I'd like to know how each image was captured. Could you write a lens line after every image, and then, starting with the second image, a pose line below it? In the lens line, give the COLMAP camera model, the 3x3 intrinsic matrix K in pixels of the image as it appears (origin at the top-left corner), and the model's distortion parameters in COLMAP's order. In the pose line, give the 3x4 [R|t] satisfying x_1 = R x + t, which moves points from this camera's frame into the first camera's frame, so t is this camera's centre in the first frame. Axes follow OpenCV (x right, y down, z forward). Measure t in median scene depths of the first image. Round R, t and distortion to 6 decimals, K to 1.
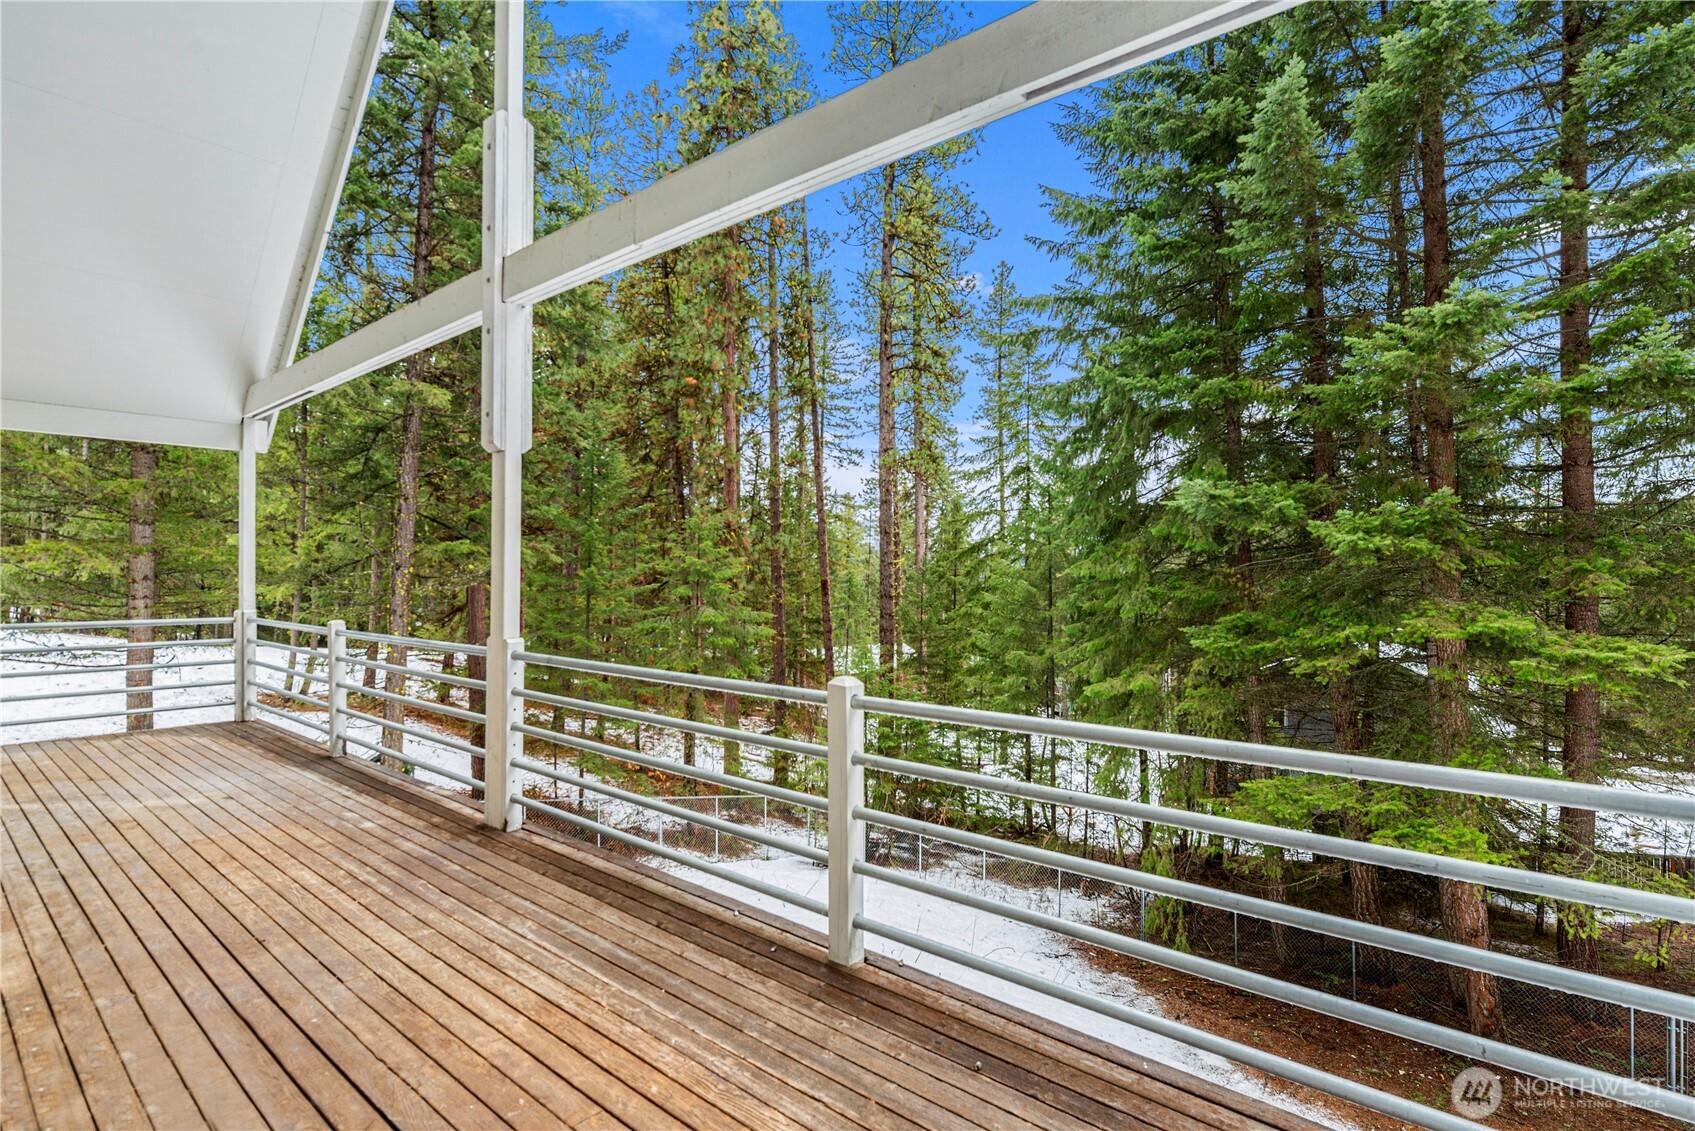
lens RADIAL K [[826.2, 0, 854.2], [0, 826.2, 570.3], [0, 0, 1]] dist [0.005315, -0.001240]
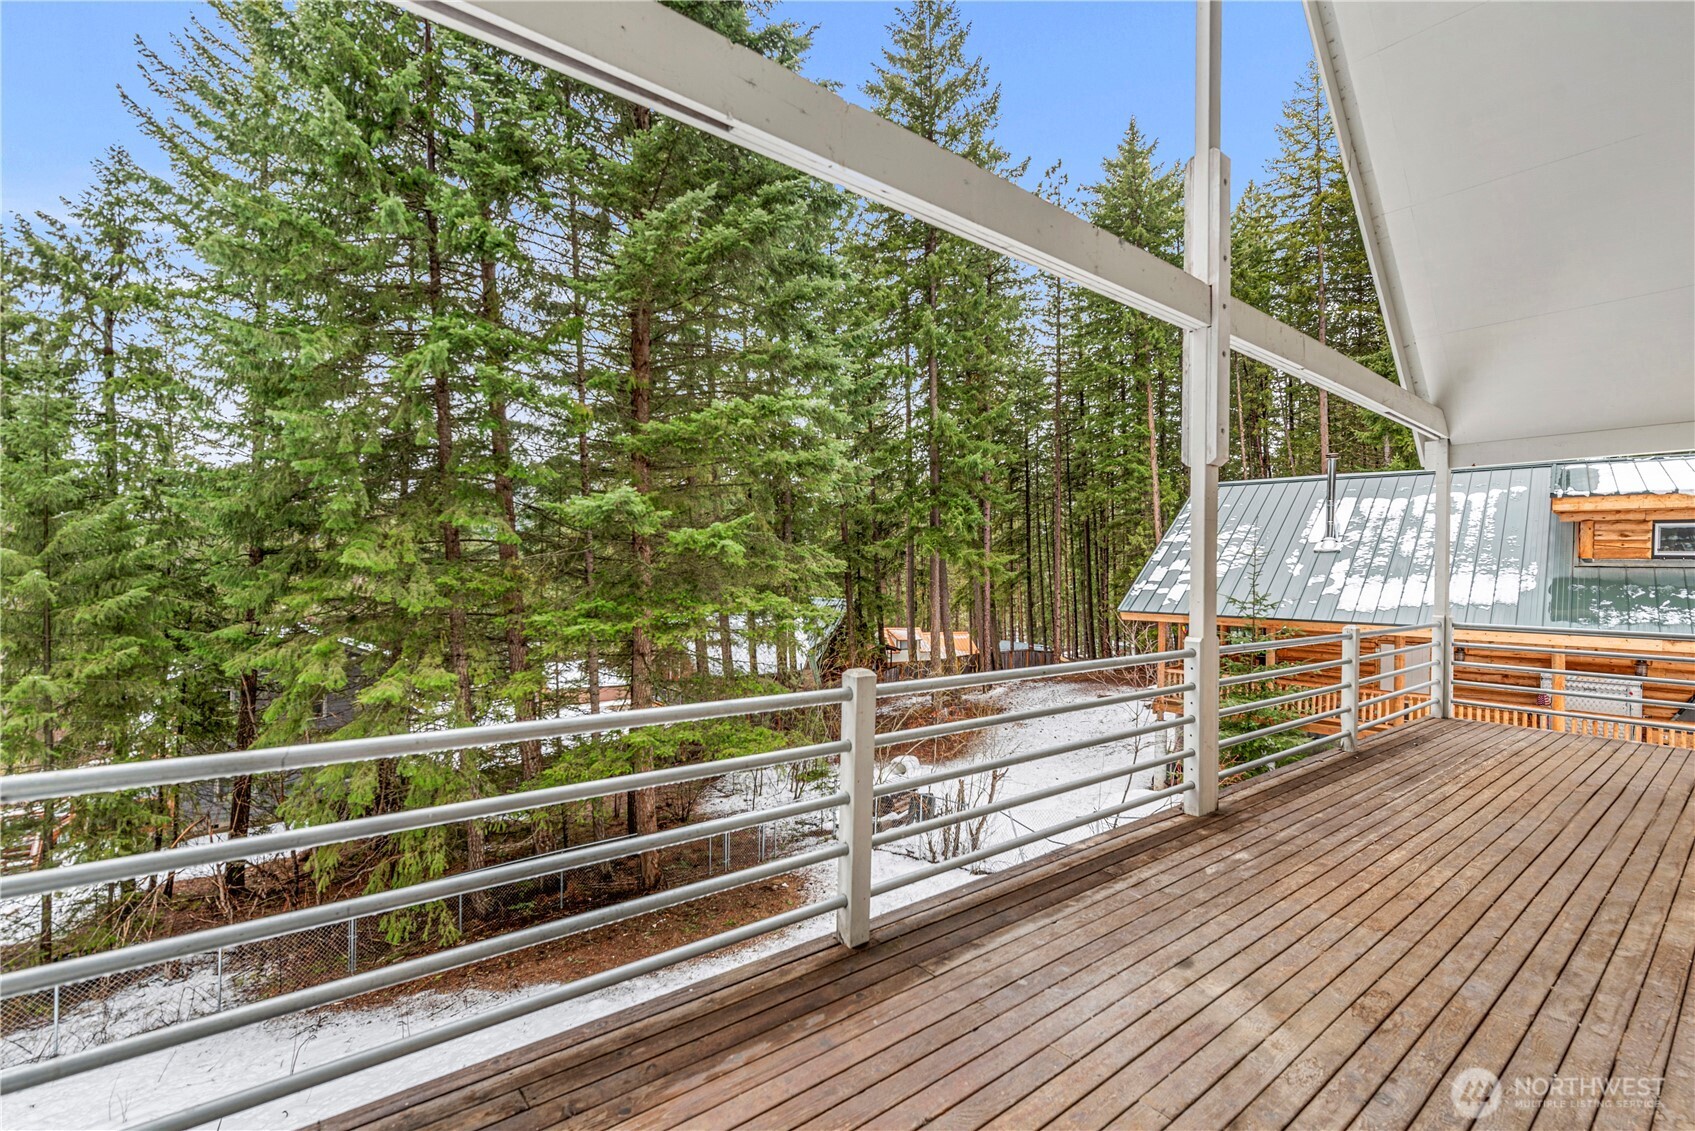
lens RADIAL K [[744.2, 0, 844.7], [0, 744.2, 571.9], [0, 0, 1]] dist [0.004769, -0.000943]
pose [[0.196892, 0.003638, 0.980419, -2.004960], [-0.011935, 0.999928, -0.001314, 0.000640], [-0.980353, -0.011443, 0.196921, 1.721064]]
